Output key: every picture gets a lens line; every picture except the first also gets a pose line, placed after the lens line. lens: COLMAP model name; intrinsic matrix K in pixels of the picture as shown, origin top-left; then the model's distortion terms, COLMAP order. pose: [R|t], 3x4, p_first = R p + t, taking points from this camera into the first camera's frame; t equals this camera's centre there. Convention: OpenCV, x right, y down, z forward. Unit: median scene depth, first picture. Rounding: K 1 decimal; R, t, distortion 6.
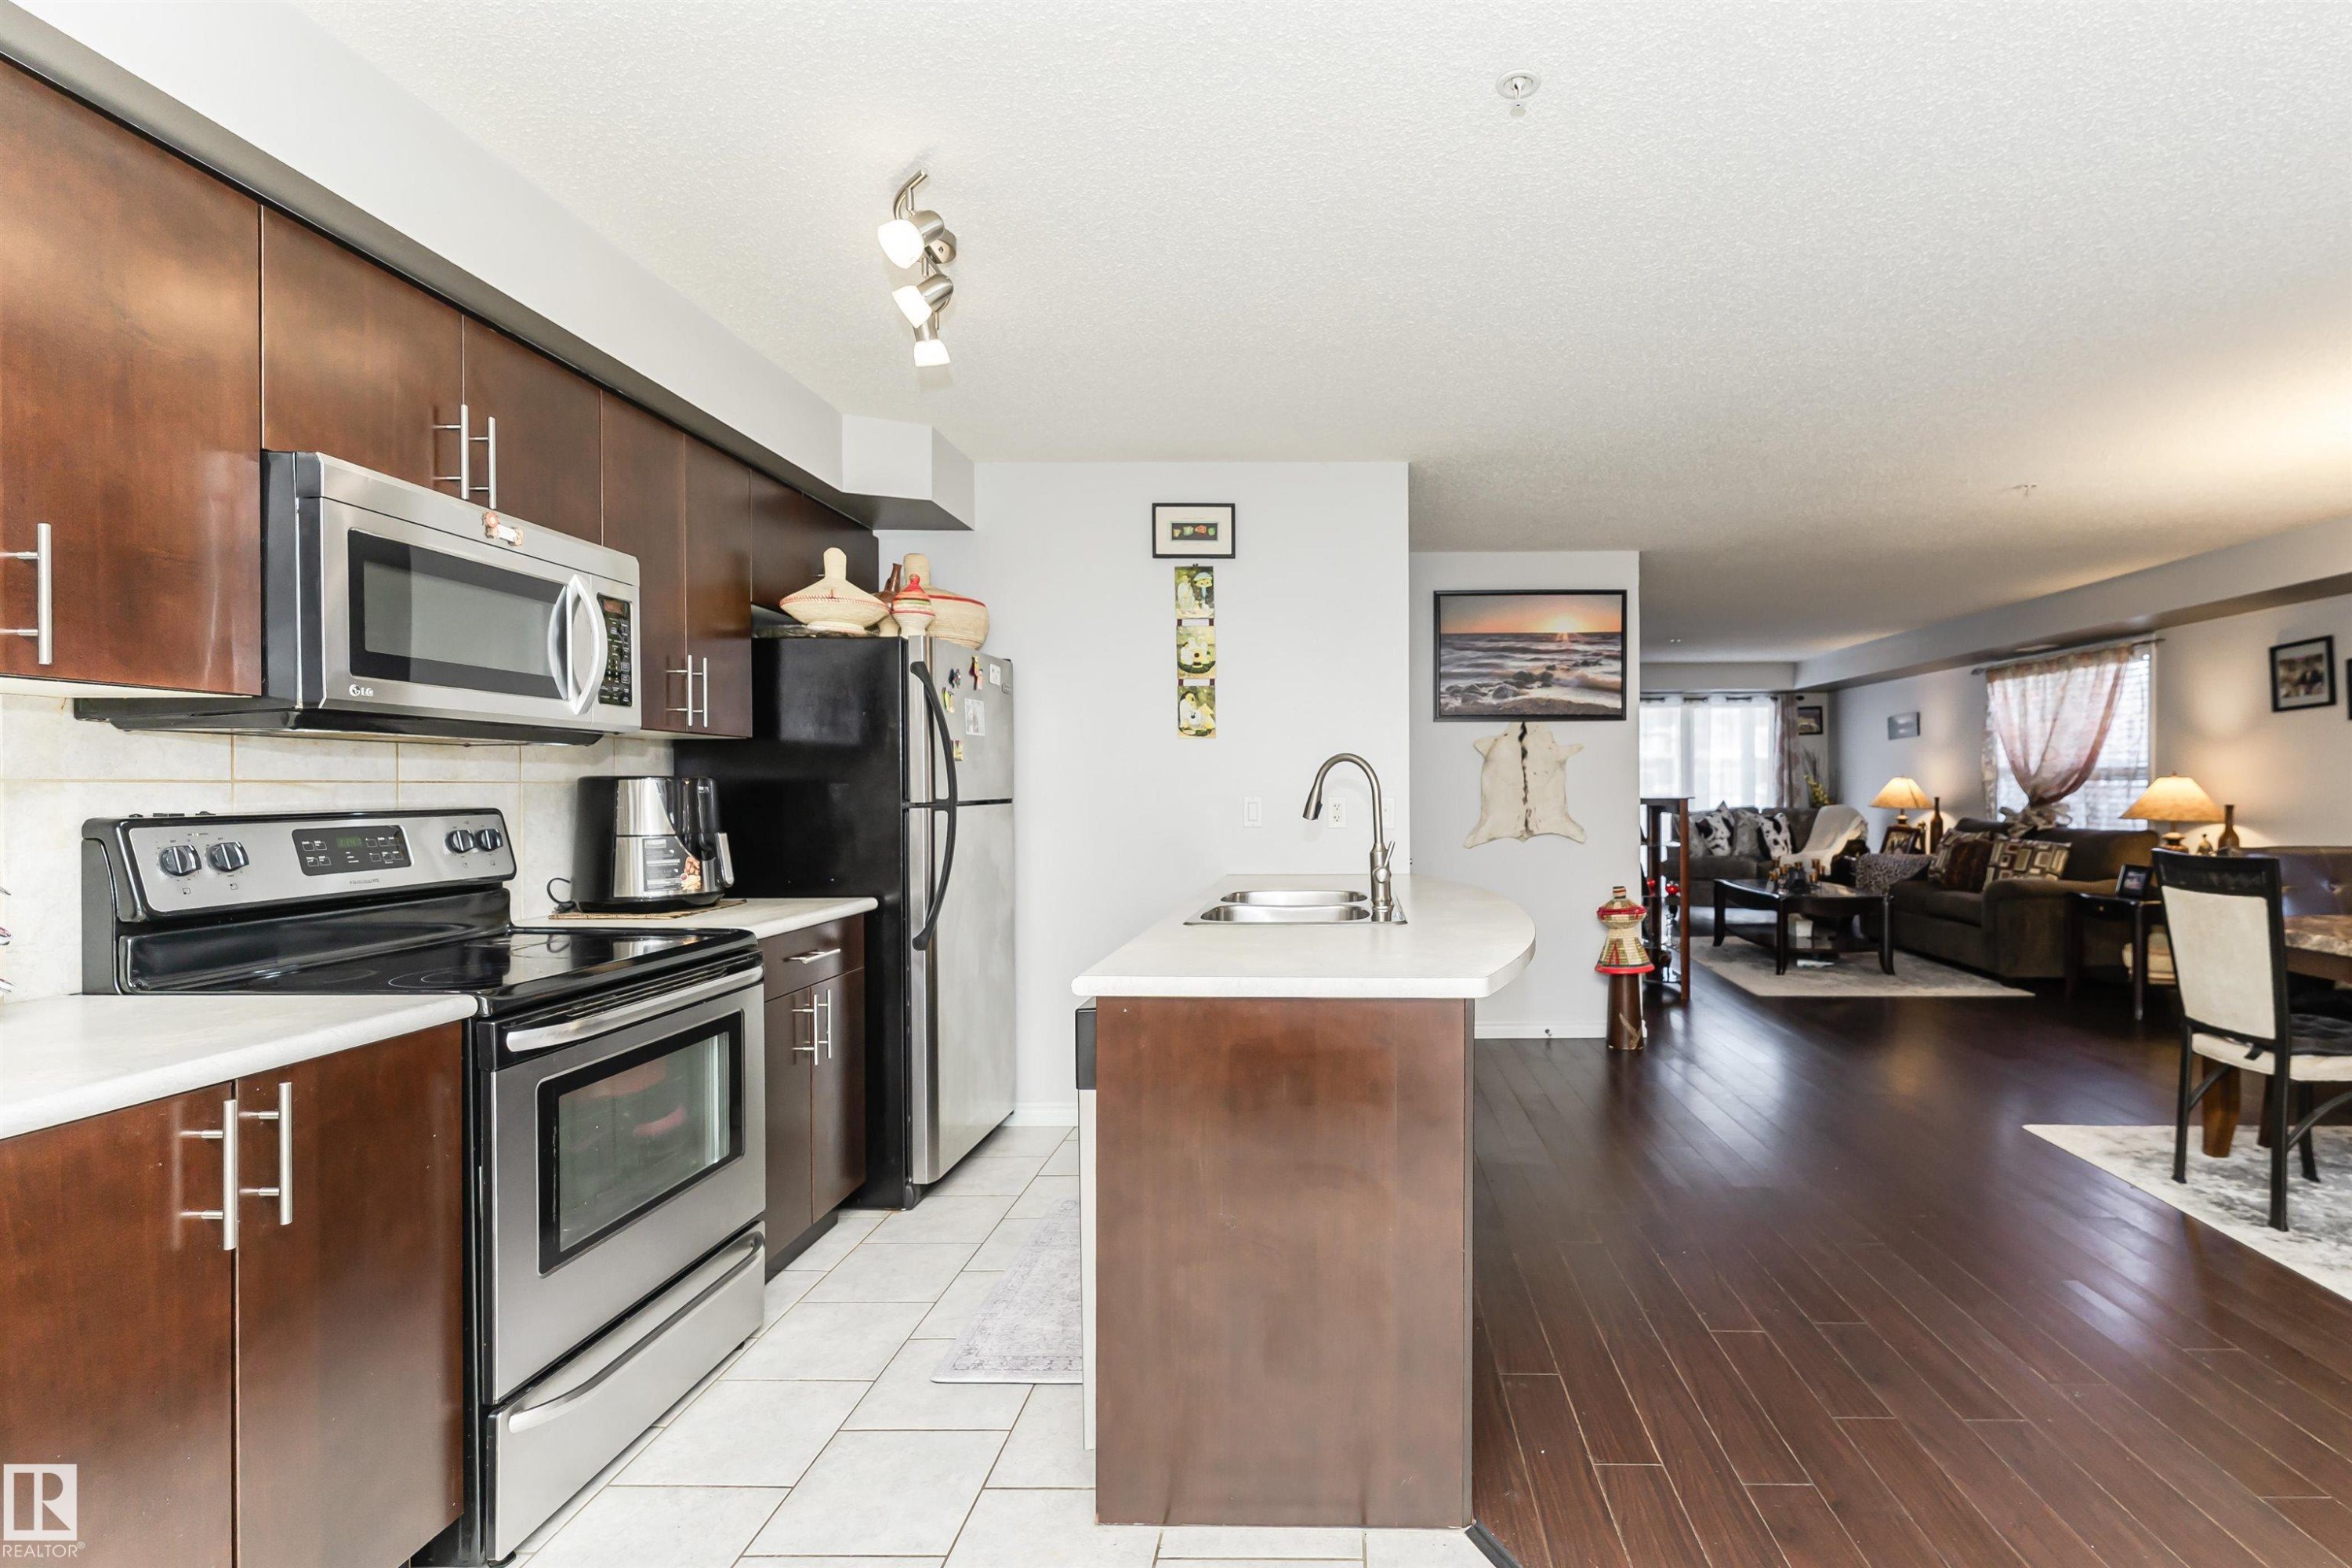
lens RADIAL K [[1192.3, 0, 1287.3], [0, 1192.3, 789.7], [0, 0, 1]] dist [0.003788, -0.002134]
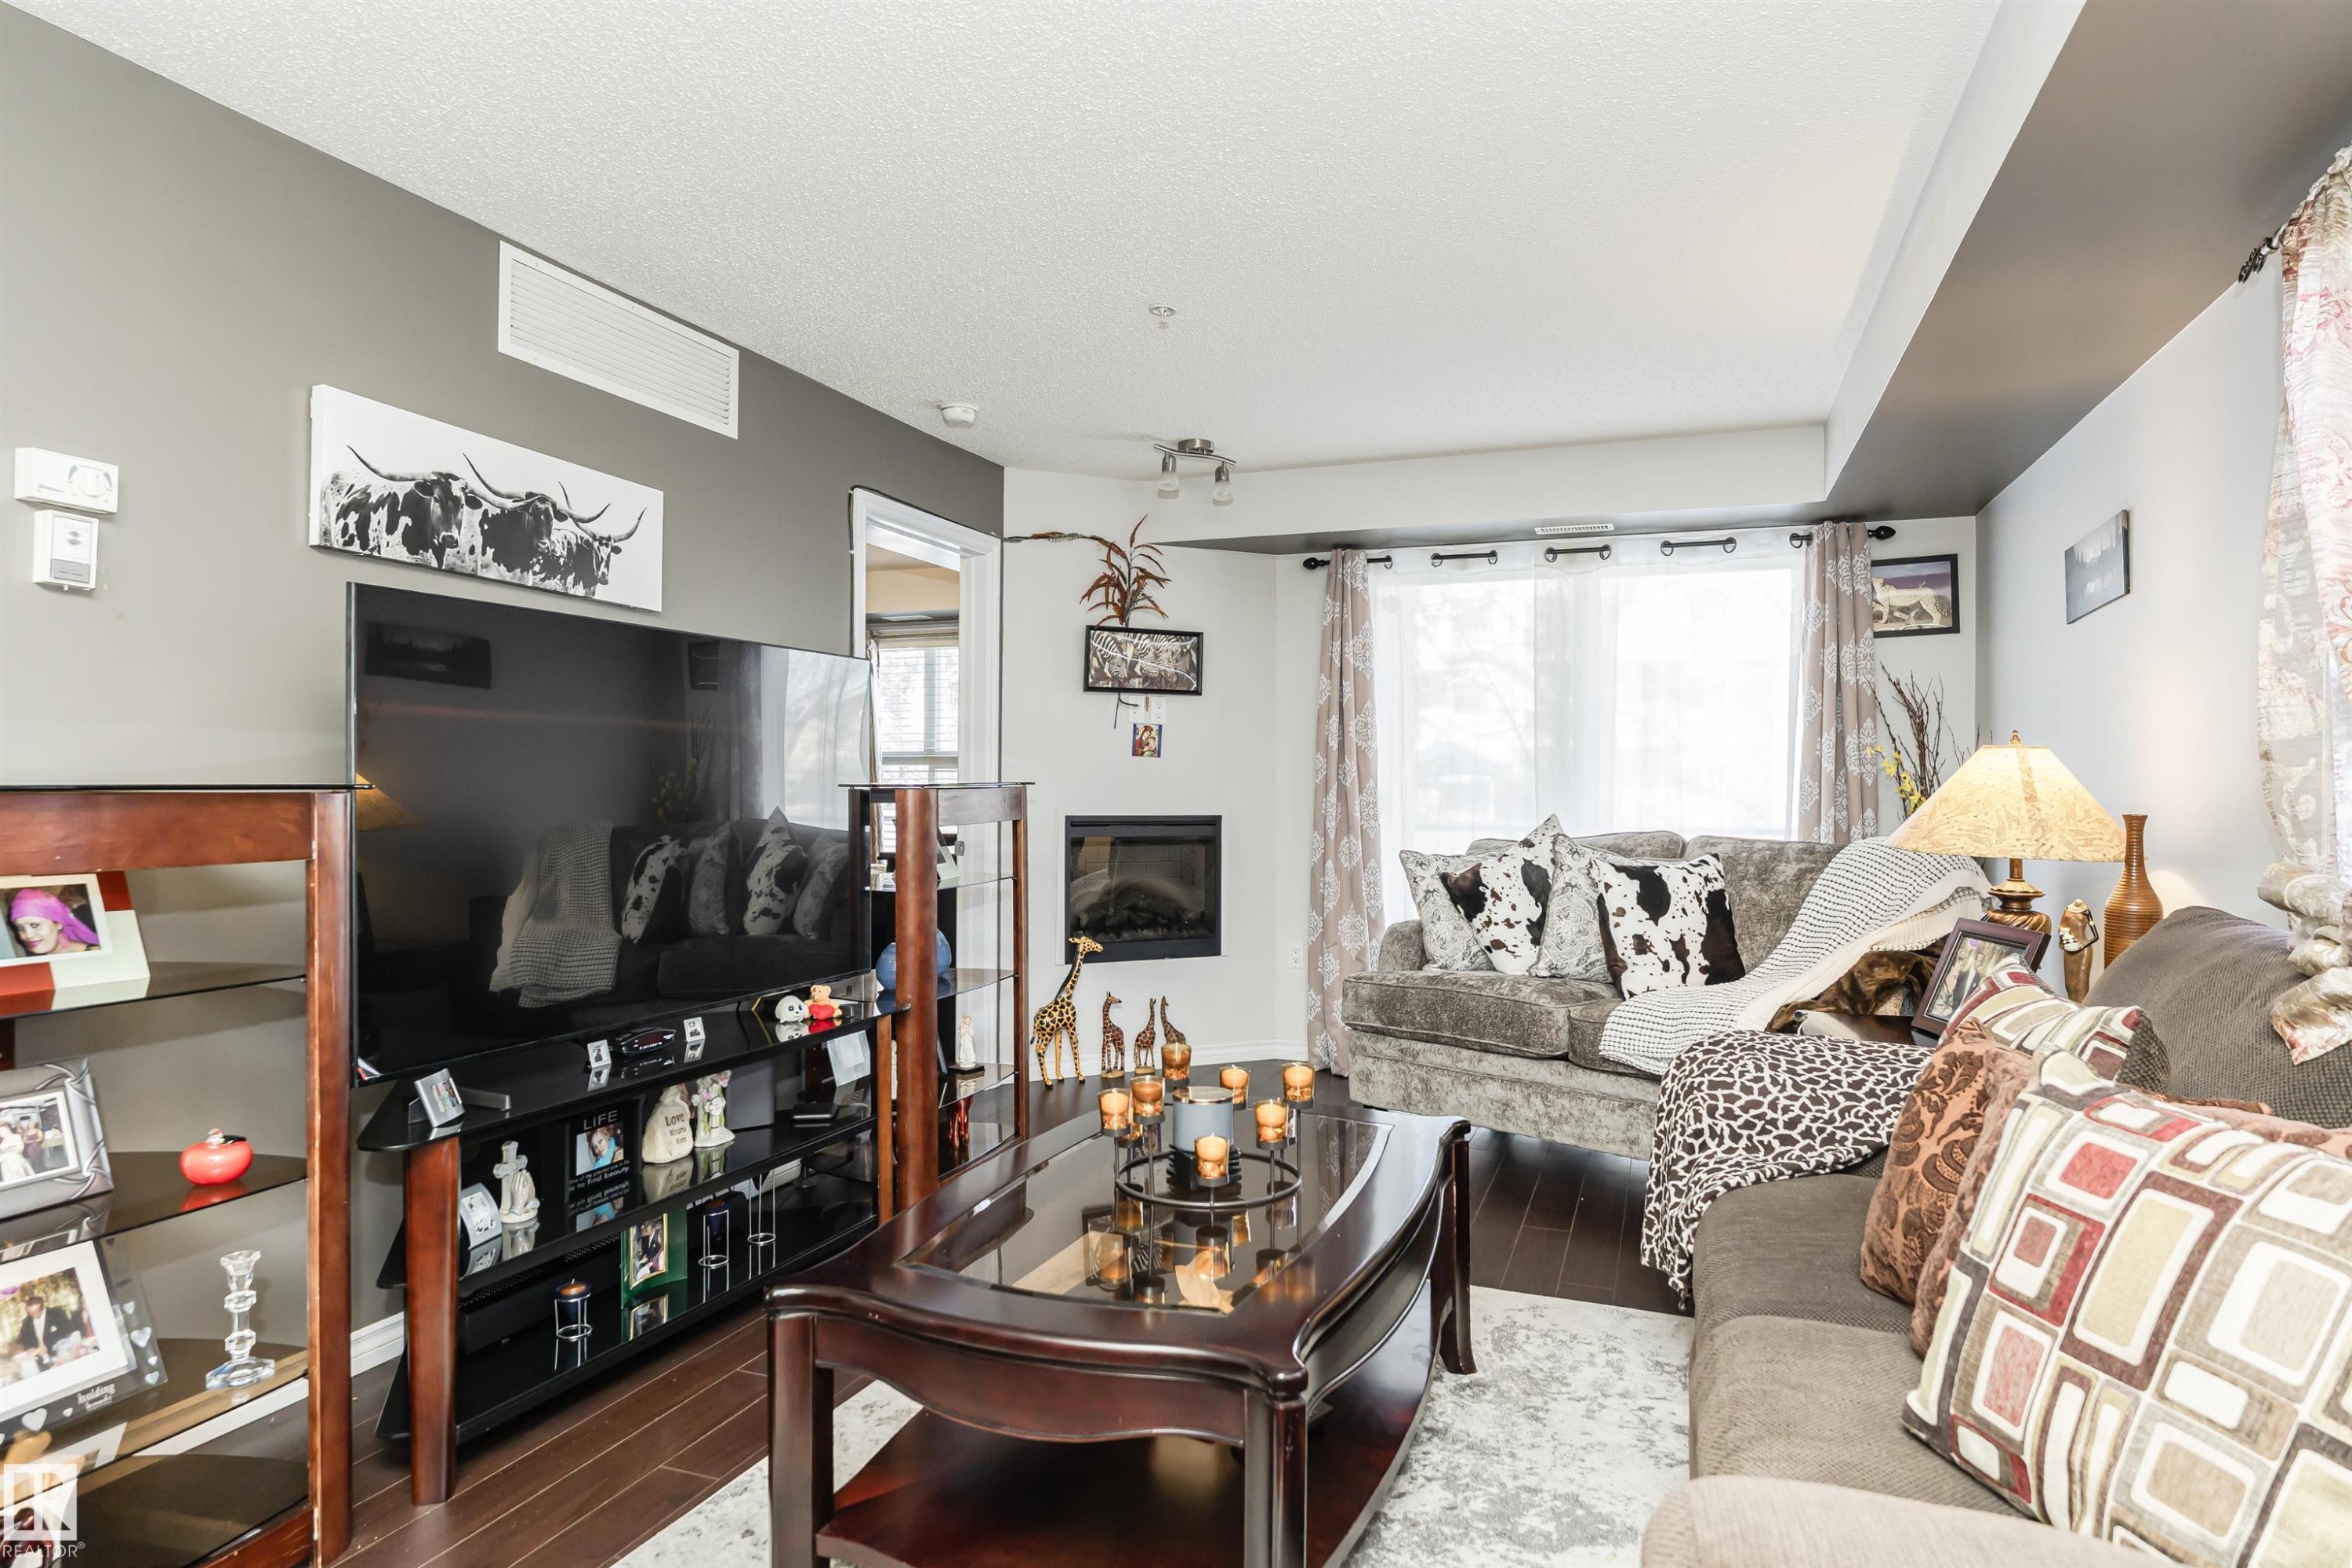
lens RADIAL K [[1334.0, 0, 1176.5], [0, 1334.0, 785.0], [0, 0, 1]] dist [-0.005991, -0.002689]
pose [[0.925165, 0.007218, -0.379497, 0.423482], [-0.008473, 0.999963, -0.001638, 0.001810], [0.379471, 0.004731, 0.925191, 0.603674]]
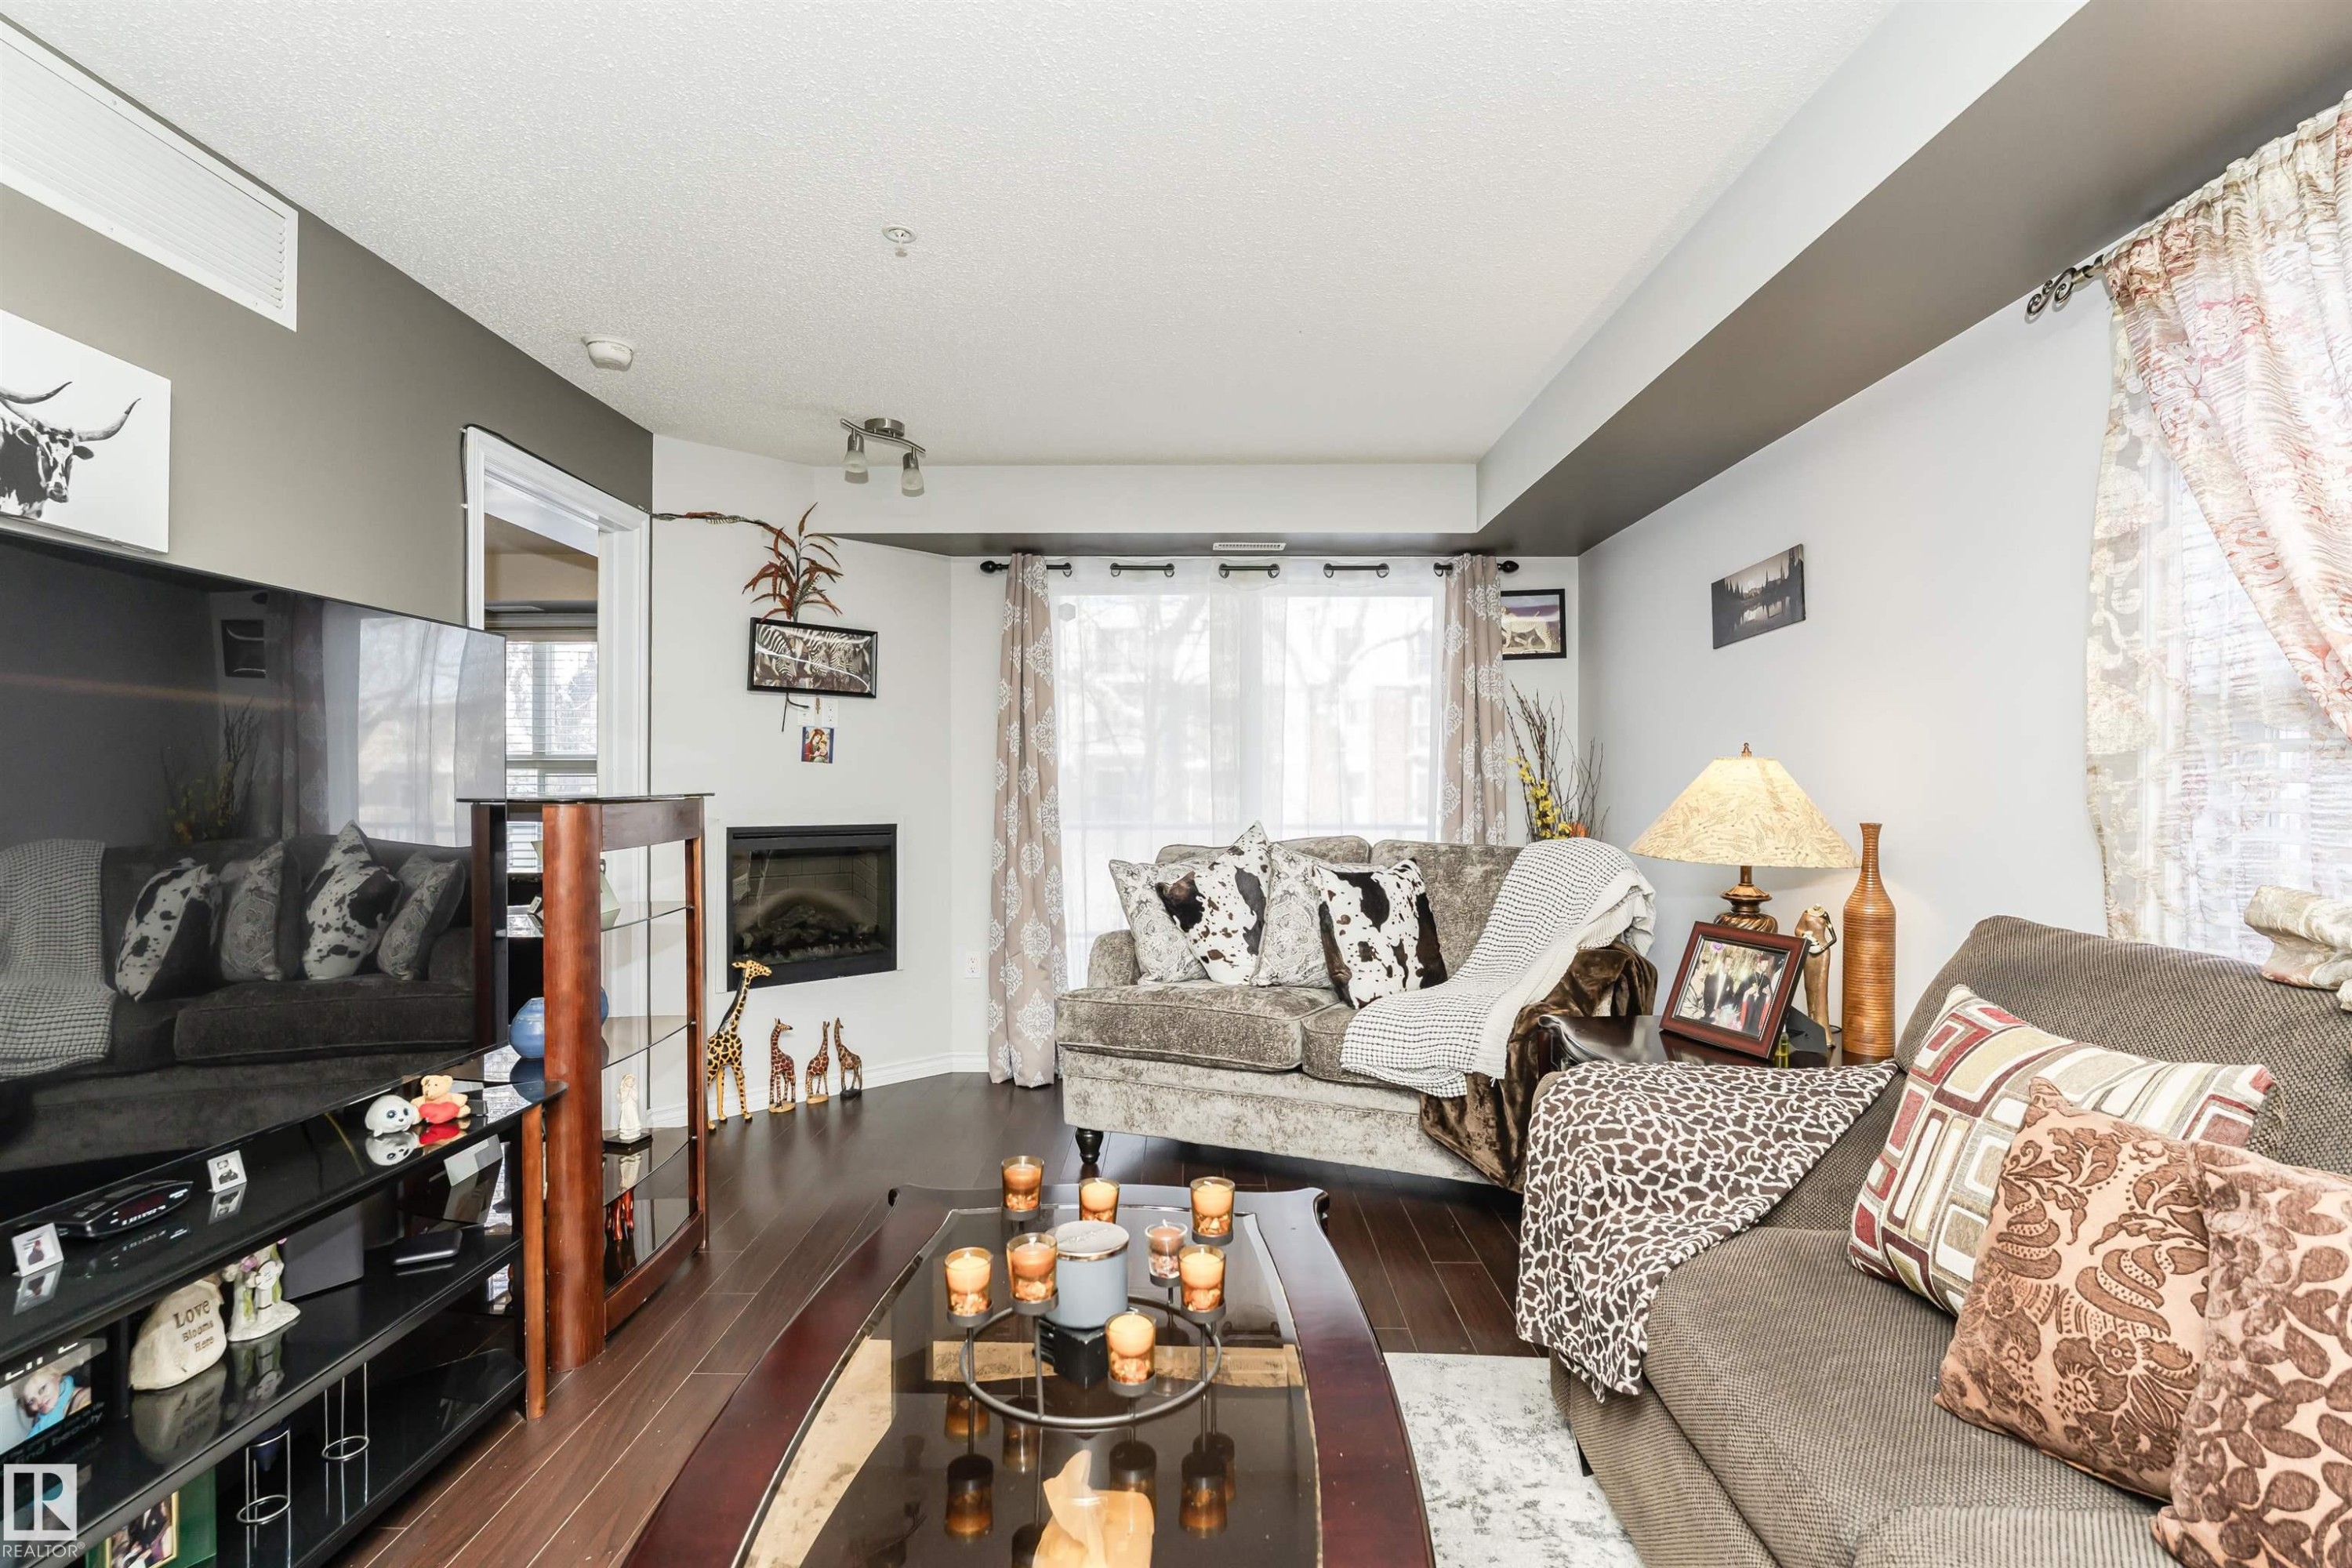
lens RADIAL K [[1140.2, 0, 1163.5], [0, 1140.2, 787.7], [0, 0, 1]] dist [-0.003356, -0.000722]
pose [[0.998681, 0.005157, -0.051080, 0.363679], [-0.005252, 0.999985, -0.001737, -0.000586], [0.051070, 0.002003, 0.998693, 0.671003]]
